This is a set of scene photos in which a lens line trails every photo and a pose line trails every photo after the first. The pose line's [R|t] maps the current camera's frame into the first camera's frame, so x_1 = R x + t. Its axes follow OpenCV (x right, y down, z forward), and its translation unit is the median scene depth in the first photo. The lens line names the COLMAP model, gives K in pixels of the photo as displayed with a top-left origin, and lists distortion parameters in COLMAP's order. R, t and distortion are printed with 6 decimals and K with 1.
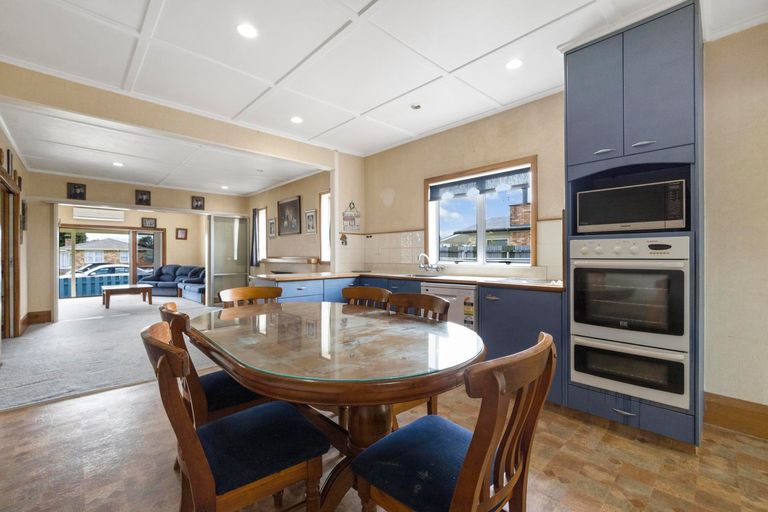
lens RADIAL K [[333.3, 0, 384.0], [0, 333.3, 256.0], [0, 0, 1]] dist [0.058461, 0.000046]
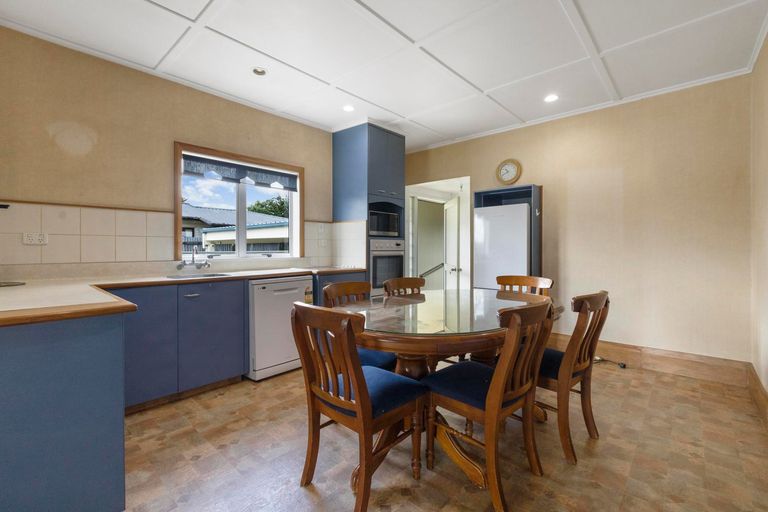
lens RADIAL K [[327.9, 0, 384.0], [0, 327.9, 256.0], [0, 0, 1]] dist [-0.003003, 0.000152]
pose [[-0.043362, -0.021994, 0.998817, -0.746193], [-0.000152, 0.999758, 0.022008, -0.000401], [-0.999059, 0.000802, -0.043355, 0.726206]]
